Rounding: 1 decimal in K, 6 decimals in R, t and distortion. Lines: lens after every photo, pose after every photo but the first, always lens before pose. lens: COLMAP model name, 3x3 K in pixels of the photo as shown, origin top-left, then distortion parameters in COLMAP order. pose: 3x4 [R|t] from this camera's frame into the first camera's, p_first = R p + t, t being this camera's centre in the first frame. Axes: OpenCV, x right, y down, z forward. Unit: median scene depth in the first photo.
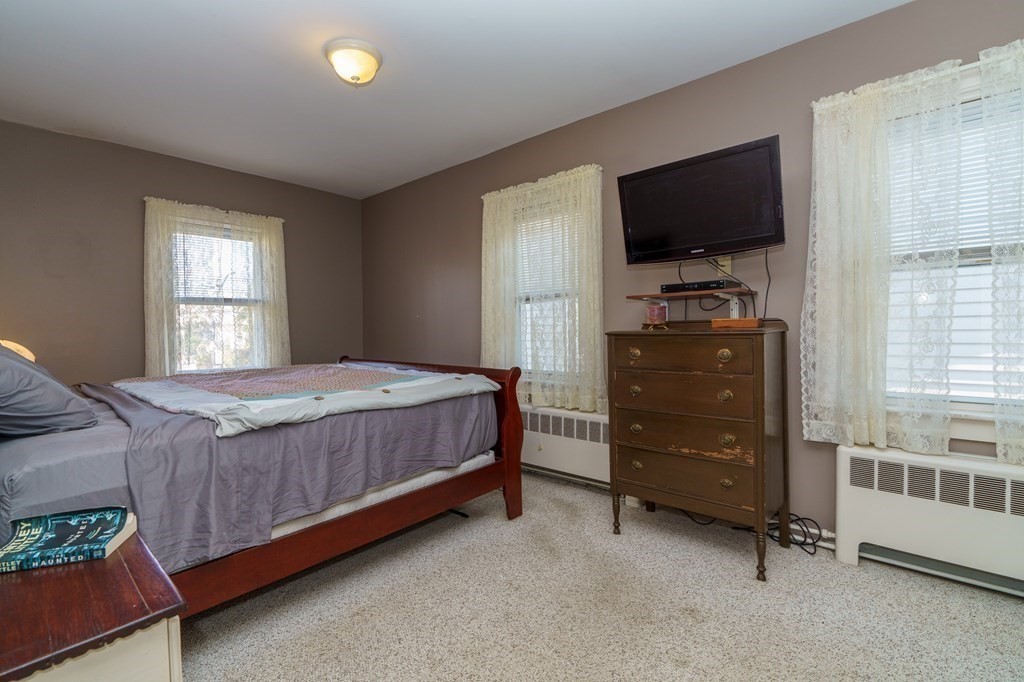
lens RADIAL K [[454.4, 0, 512.0], [0, 454.4, 341.0], [0, 0, 1]] dist [-0.000222, -0.000037]
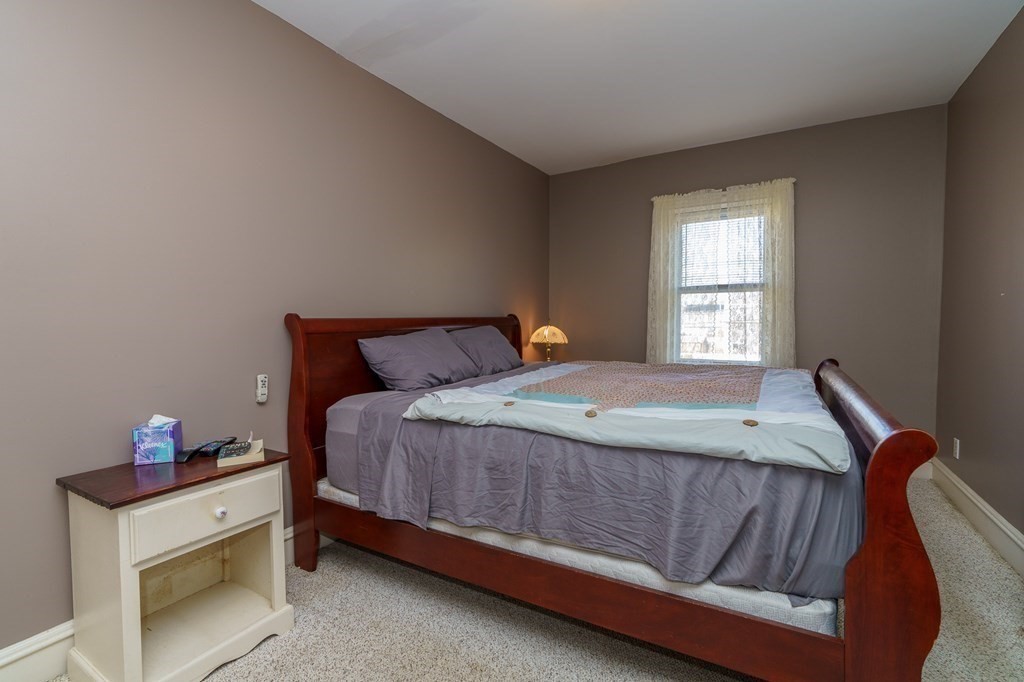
lens RADIAL K [[459.8, 0, 512.0], [0, 459.8, 341.0], [0, 0, 1]] dist [-0.000919, 0.000140]
pose [[0.198788, 0.053439, -0.978584, 0.218000], [-0.020671, 0.998519, 0.050329, -0.019198], [0.979824, 0.010224, 0.199598, 0.420894]]
